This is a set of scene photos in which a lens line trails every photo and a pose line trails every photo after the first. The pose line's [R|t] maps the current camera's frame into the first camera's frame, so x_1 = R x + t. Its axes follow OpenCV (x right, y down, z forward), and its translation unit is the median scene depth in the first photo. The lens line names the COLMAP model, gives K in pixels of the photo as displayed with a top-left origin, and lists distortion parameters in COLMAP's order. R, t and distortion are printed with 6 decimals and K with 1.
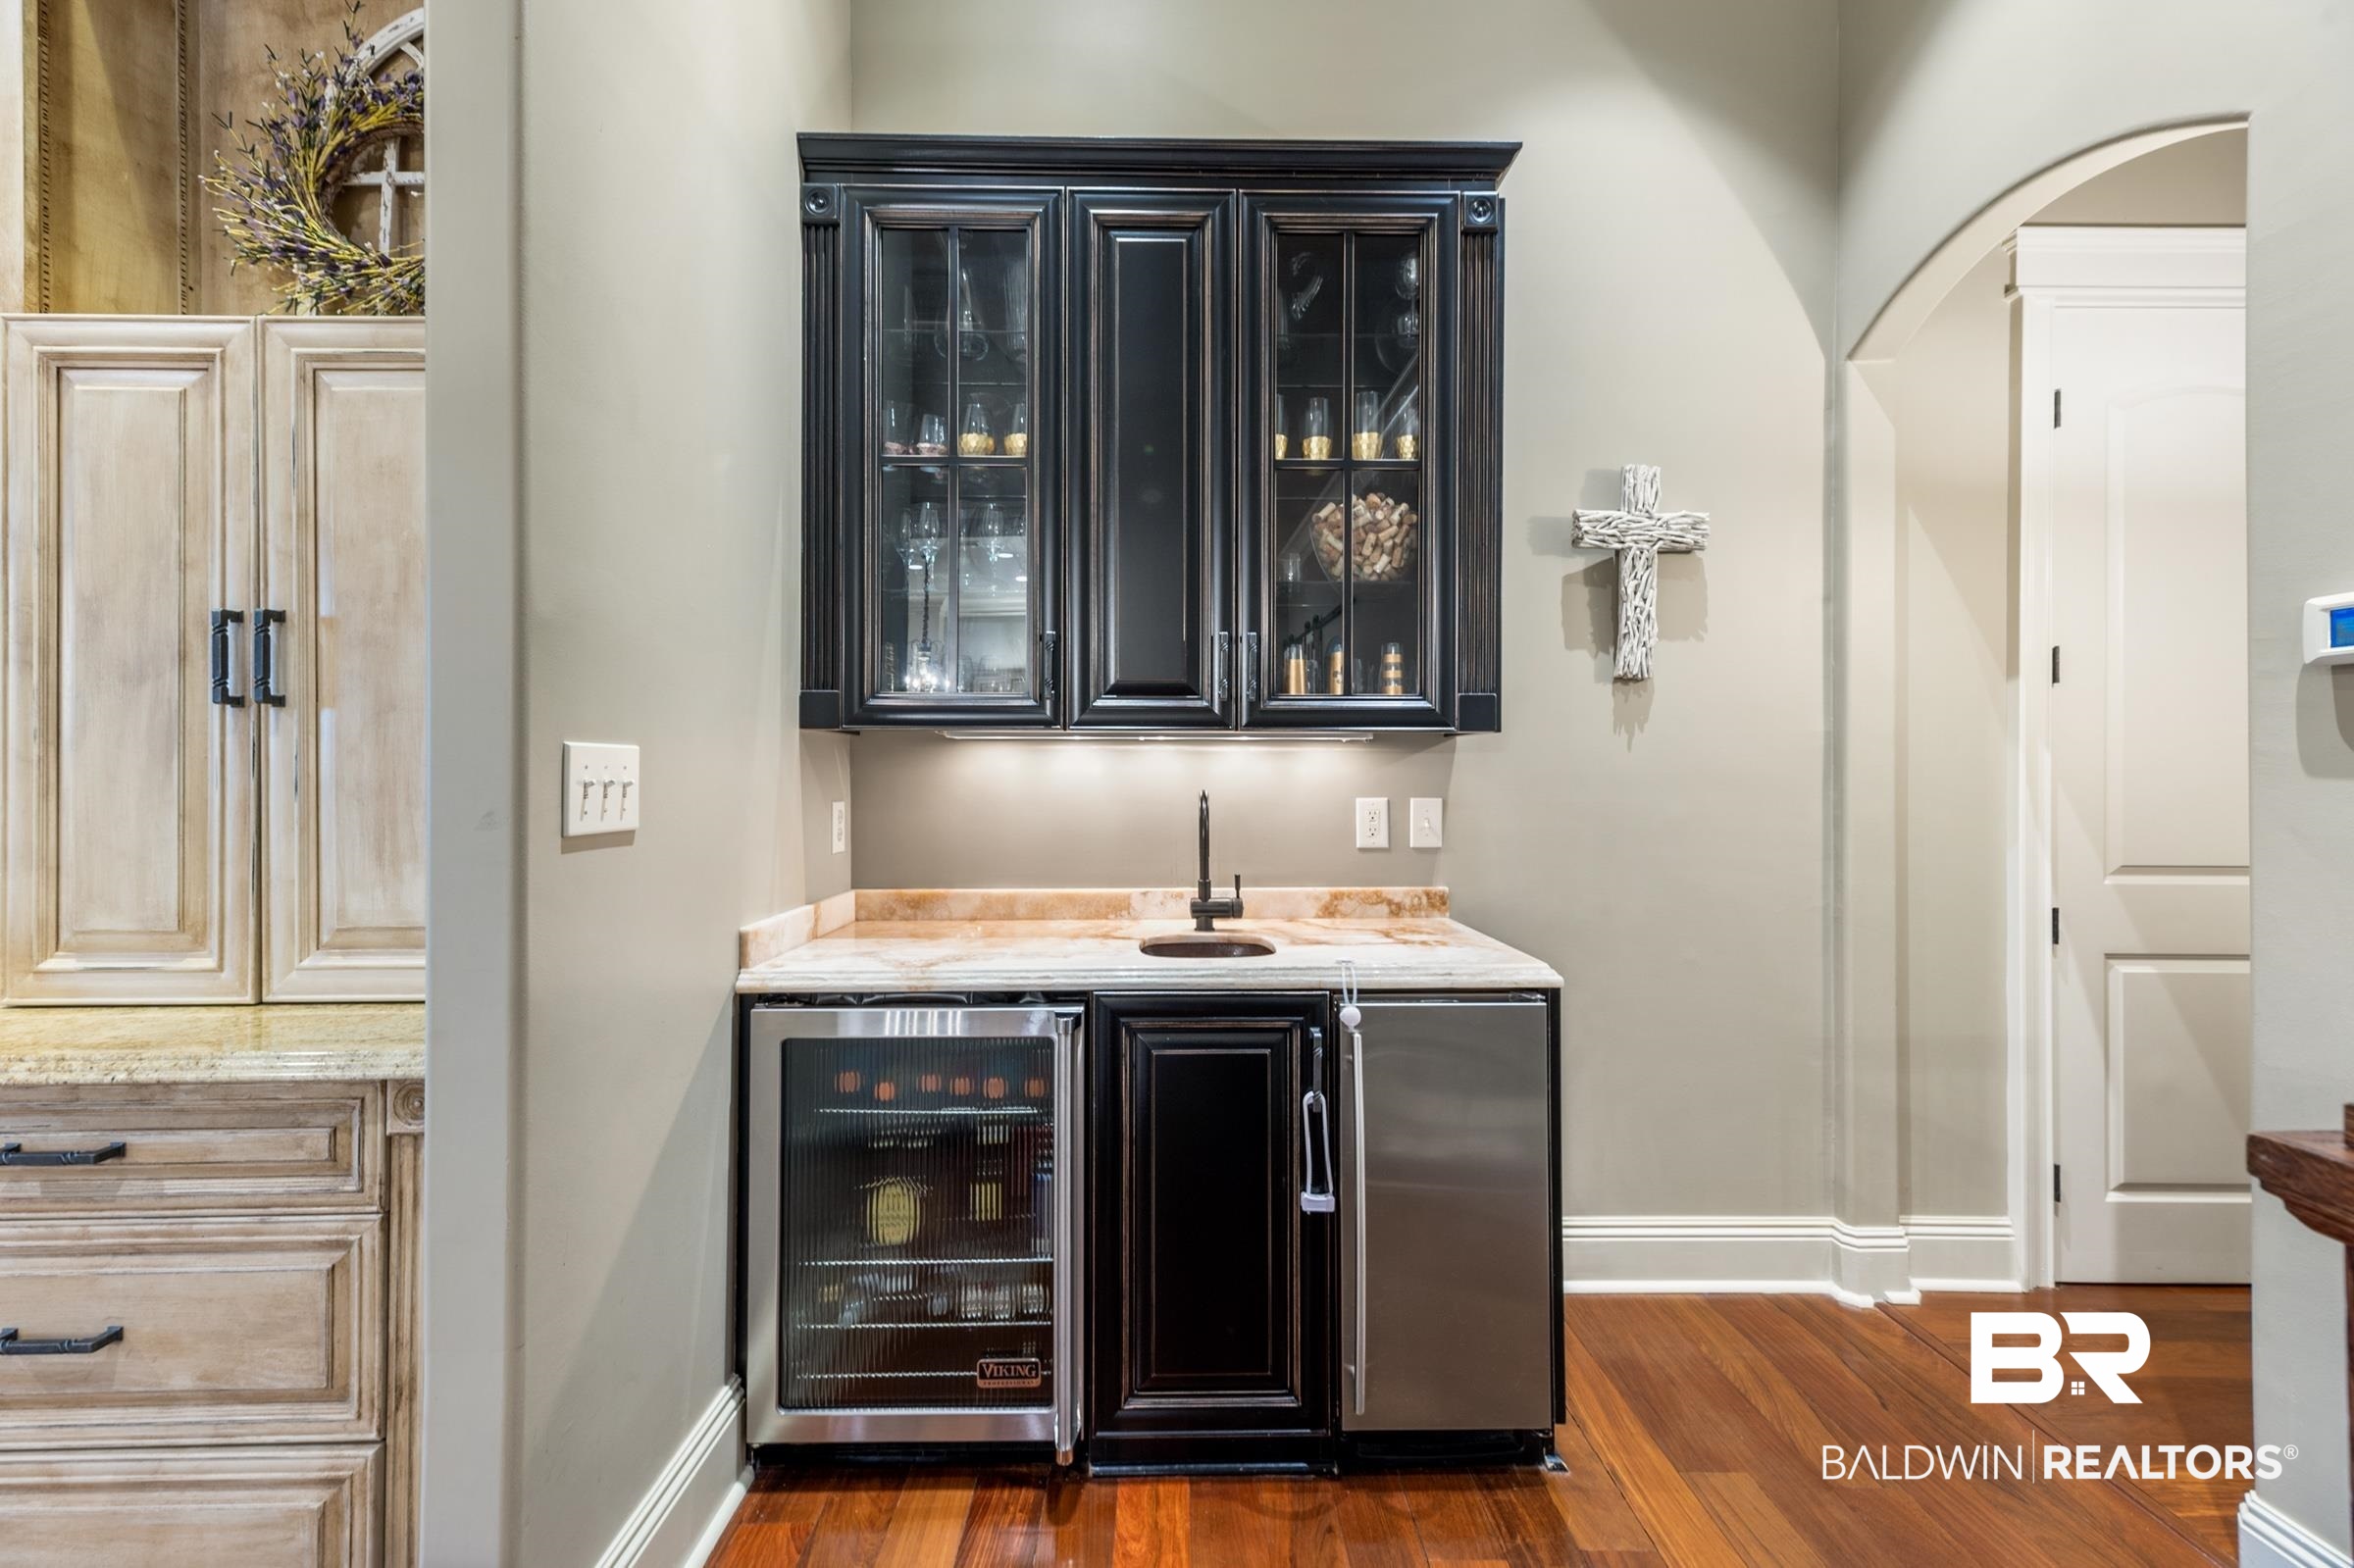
lens RADIAL K [[954.7, 0, 1177.0], [0, 954.7, 784.0], [0, 0, 1]] dist [0.000073, 0.000037]
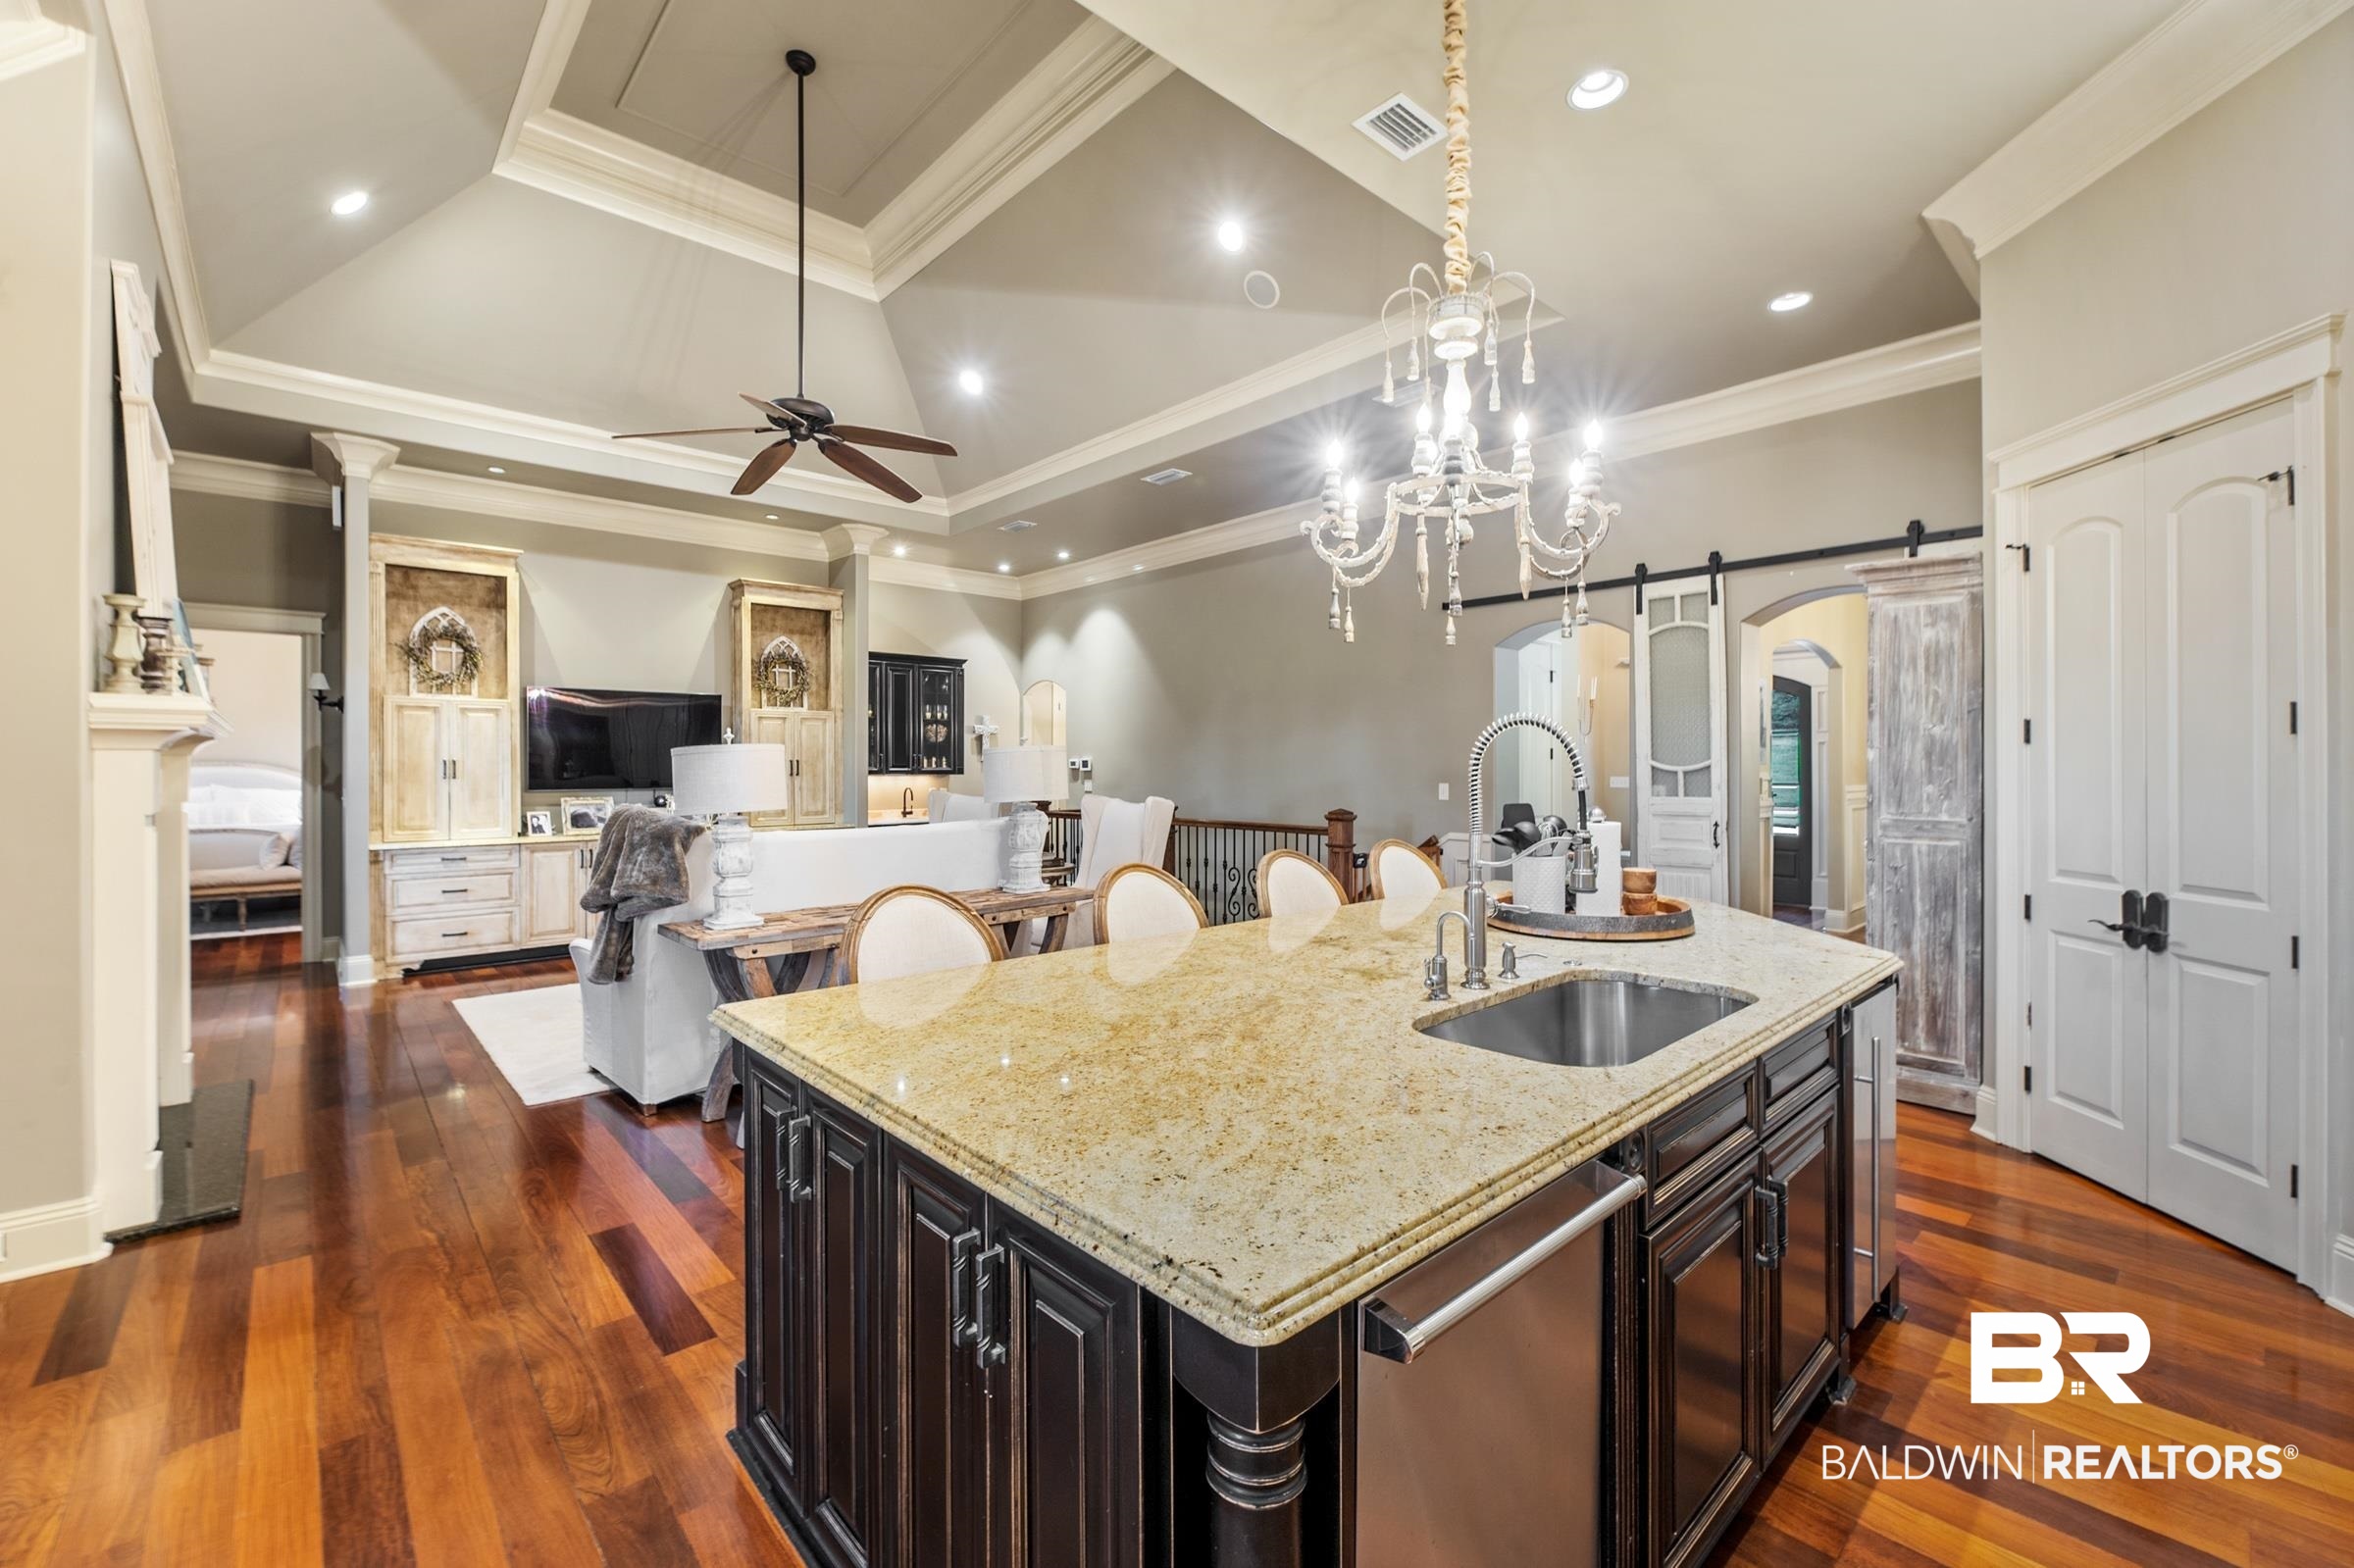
lens RADIAL K [[972.8, 0, 1175.2], [0, 972.8, 769.5], [0, 0, 1]] dist [-0.000440, -0.000034]
pose [[0.753615, 0.000523, 0.657316, -2.105634], [-0.000520, 1.000000, -0.000199, -0.070463], [-0.657316, -0.000192, 0.753615, -3.460891]]
